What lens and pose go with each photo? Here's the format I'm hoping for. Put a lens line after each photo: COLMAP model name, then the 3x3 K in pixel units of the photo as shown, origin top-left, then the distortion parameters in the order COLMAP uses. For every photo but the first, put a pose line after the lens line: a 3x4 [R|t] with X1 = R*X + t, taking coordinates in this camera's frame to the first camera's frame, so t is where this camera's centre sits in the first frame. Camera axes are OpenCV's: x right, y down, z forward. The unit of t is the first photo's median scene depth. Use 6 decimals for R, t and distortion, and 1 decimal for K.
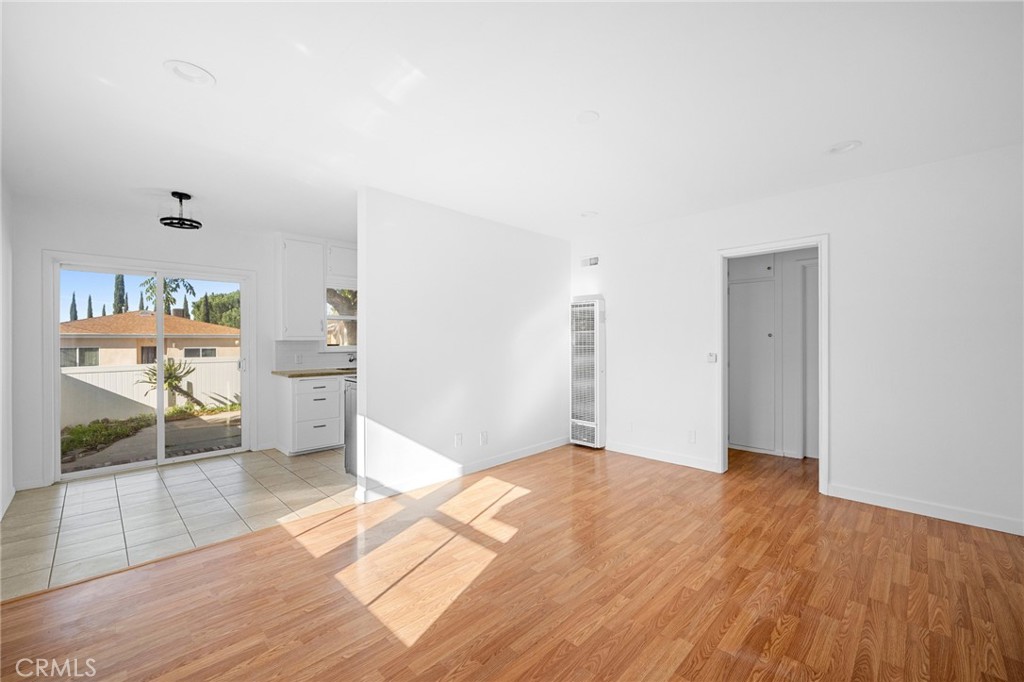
lens RADIAL K [[420.0, 0, 514.5], [0, 420.0, 343.5], [0, 0, 1]] dist [0.000597, 0.000139]
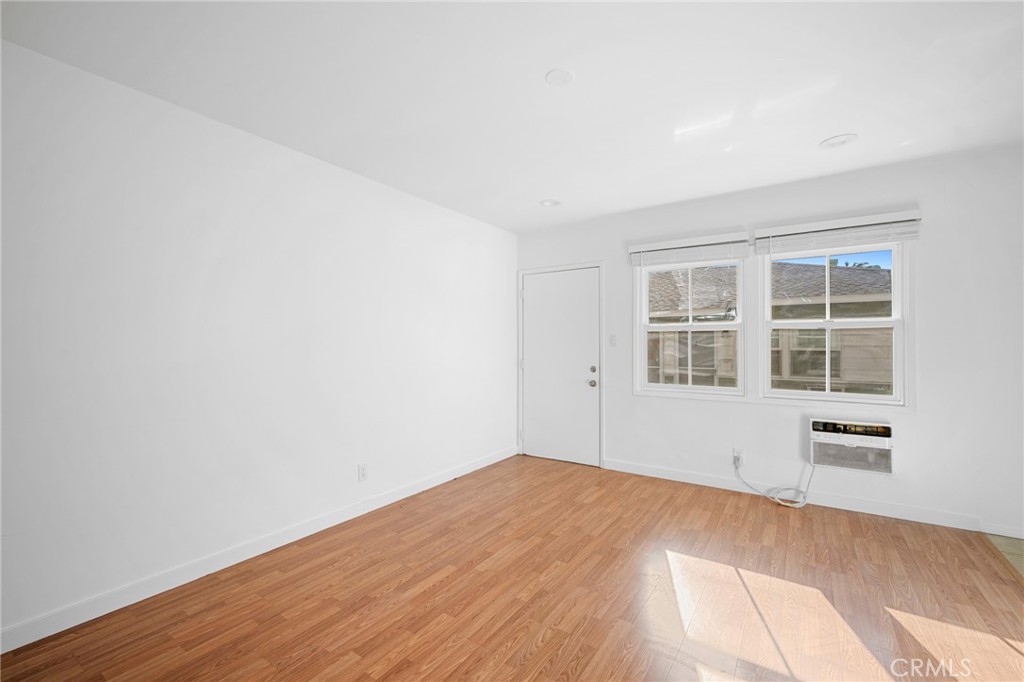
lens RADIAL K [[420.0, 0, 511.7], [0, 420.0, 340.1], [0, 0, 1]] dist [0.000597, 0.000139]
pose [[-0.983761, 0.005001, -0.179412, 0.339335], [0.004541, 0.999985, 0.002971, -0.012457], [0.179424, 0.002108, -0.983770, 1.458336]]
